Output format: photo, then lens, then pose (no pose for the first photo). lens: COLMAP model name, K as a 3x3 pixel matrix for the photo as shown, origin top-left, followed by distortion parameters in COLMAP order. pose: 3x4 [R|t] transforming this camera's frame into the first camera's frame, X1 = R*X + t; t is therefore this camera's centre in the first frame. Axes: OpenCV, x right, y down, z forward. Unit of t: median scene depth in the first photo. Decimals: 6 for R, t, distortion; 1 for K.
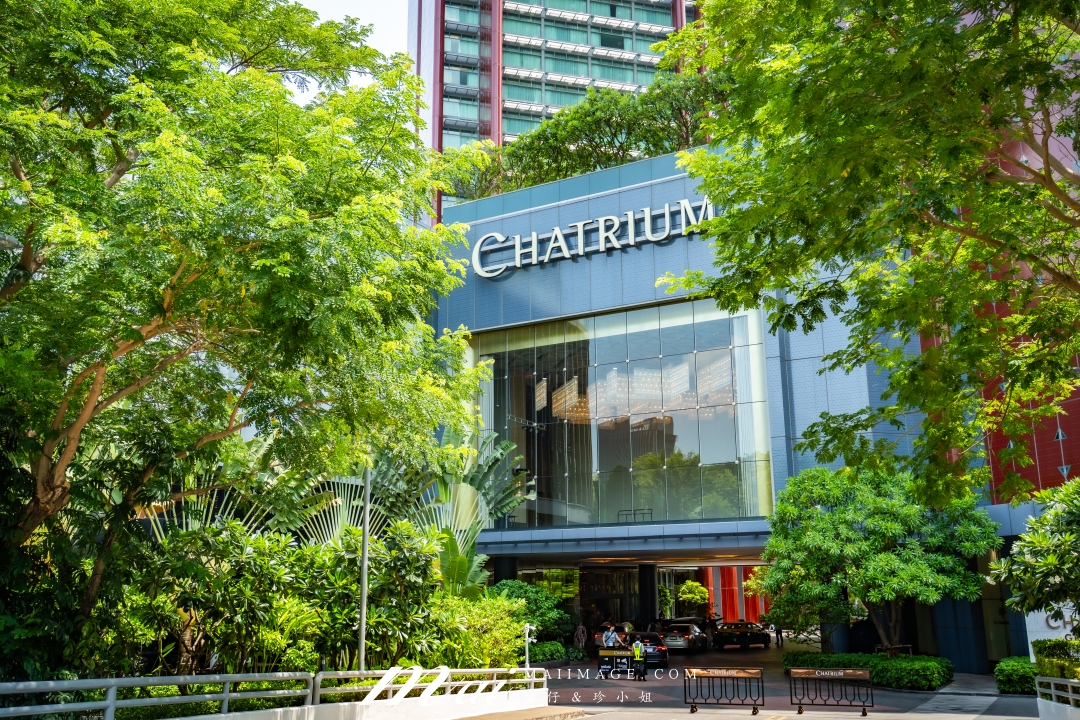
lens RADIAL K [[949.4, 0, 542.9], [0, 949.4, 366.9], [0, 0, 1]] dist [-0.019289, 0.006388]
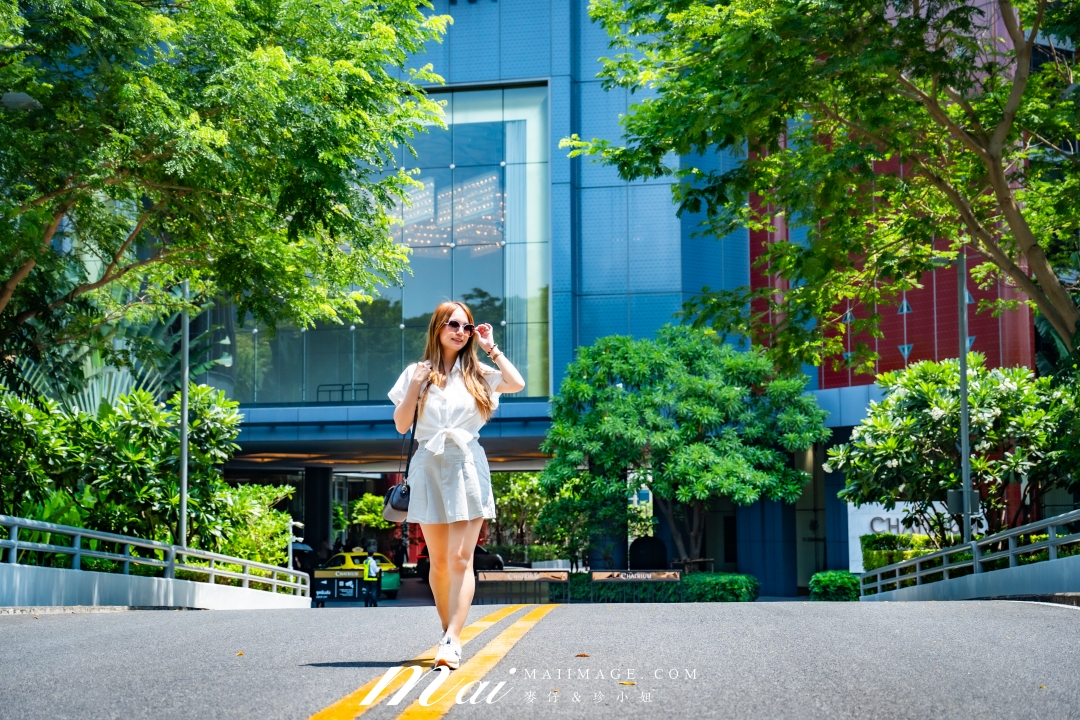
lens RADIAL K [[1719.5, 0, 536.0], [0, 1719.5, 363.6], [0, 0, 1]] dist [0.005848, 0.000000]
pose [[0.954833, 0.030578, 0.295566, -0.205948], [-0.069701, 0.989987, 0.122753, -0.042495], [-0.288853, -0.137810, 0.947403, -0.342823]]
